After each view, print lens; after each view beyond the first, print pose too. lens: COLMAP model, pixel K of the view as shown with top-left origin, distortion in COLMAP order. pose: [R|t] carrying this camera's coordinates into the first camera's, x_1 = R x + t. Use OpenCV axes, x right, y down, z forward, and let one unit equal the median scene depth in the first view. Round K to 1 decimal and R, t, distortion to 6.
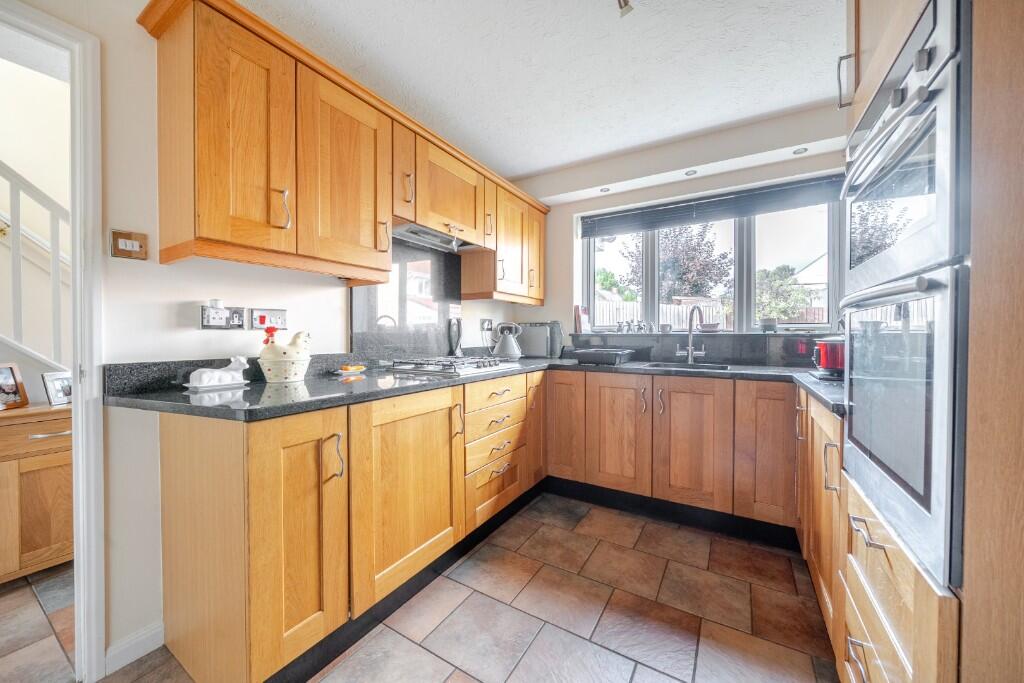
lens RADIAL K [[371.1, 0, 515.9], [0, 371.1, 336.3], [0, 0, 1]] dist [-0.000754, -0.000025]
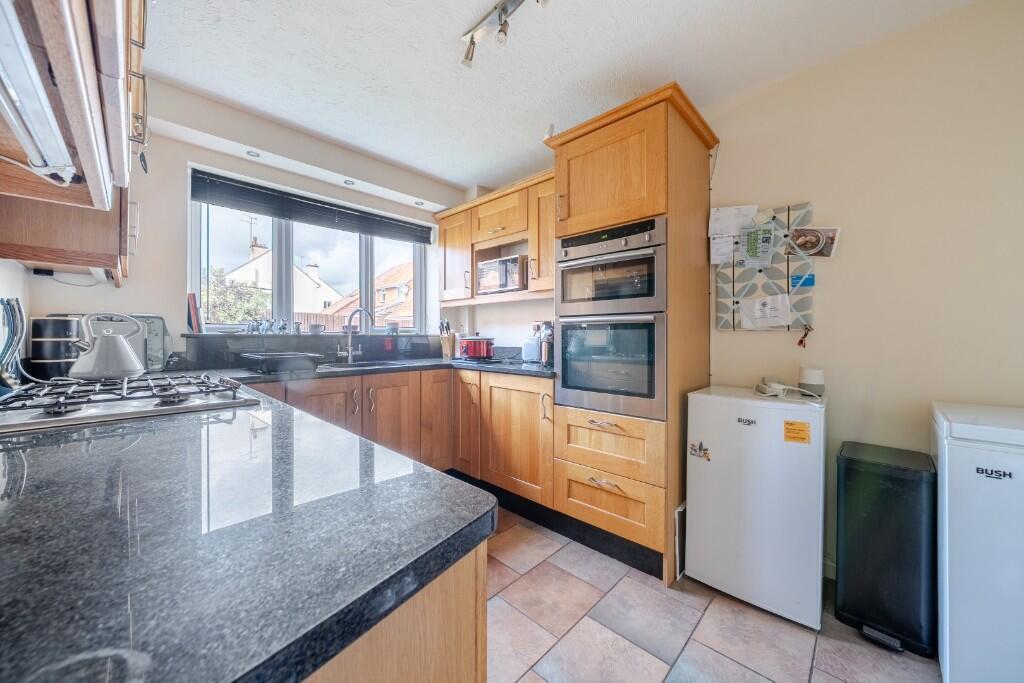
lens RADIAL K [[371.1, 0, 515.8], [0, 371.1, 341.4], [0, 0, 1]] dist [-0.000754, -0.000025]
pose [[0.229161, -0.018262, 0.973217, -0.449959], [-0.001953, 0.999813, 0.019221, -0.009303], [-0.973387, -0.006306, 0.229082, 0.287894]]
